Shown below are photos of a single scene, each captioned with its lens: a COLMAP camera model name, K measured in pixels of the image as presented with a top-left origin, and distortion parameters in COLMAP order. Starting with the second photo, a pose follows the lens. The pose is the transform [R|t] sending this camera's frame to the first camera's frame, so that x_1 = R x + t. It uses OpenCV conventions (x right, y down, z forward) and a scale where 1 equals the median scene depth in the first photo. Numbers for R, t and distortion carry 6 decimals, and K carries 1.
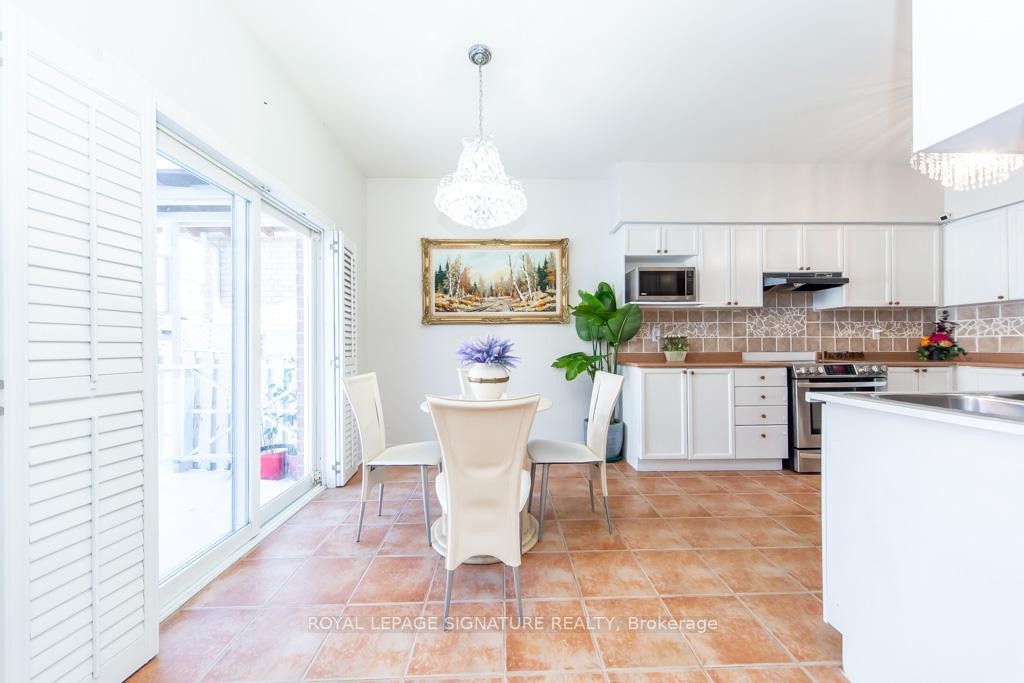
lens RADIAL K [[379.6, 0, 475.7], [0, 379.6, 343.2], [0, 0, 1]] dist [0.006605, 0.000116]
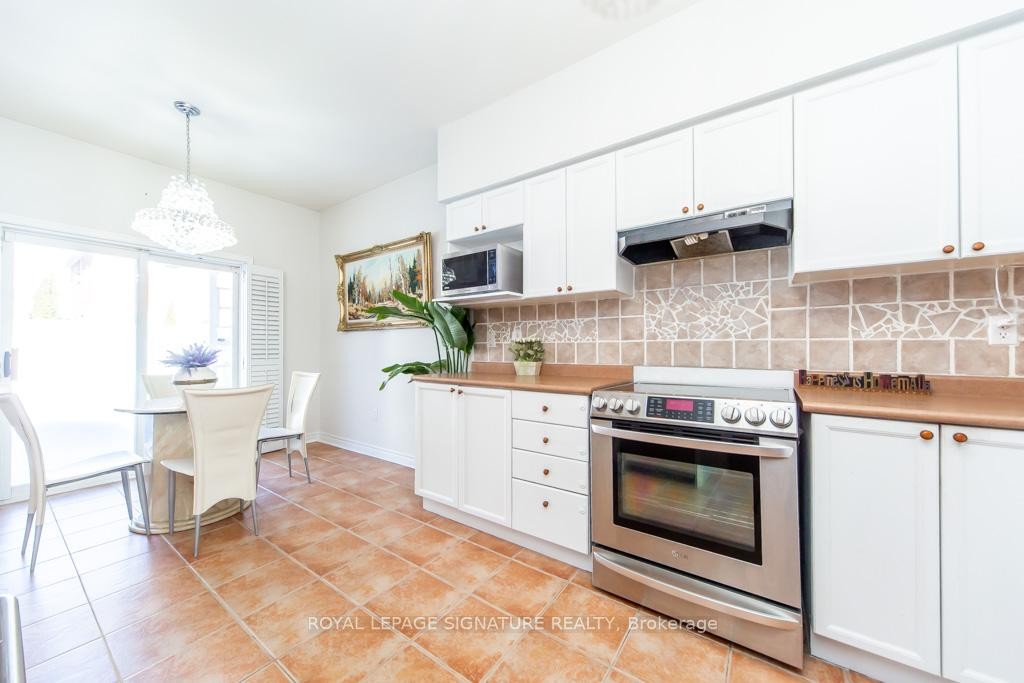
lens RADIAL K [[379.6, 0, 510.0], [0, 379.6, 342.1], [0, 0, 1]] dist [0.006605, 0.000116]
pose [[0.784967, -0.004083, -0.619525, 0.938728], [0.001851, 0.999989, -0.004245, -0.012070], [0.619535, 0.002185, 0.784966, 0.418787]]
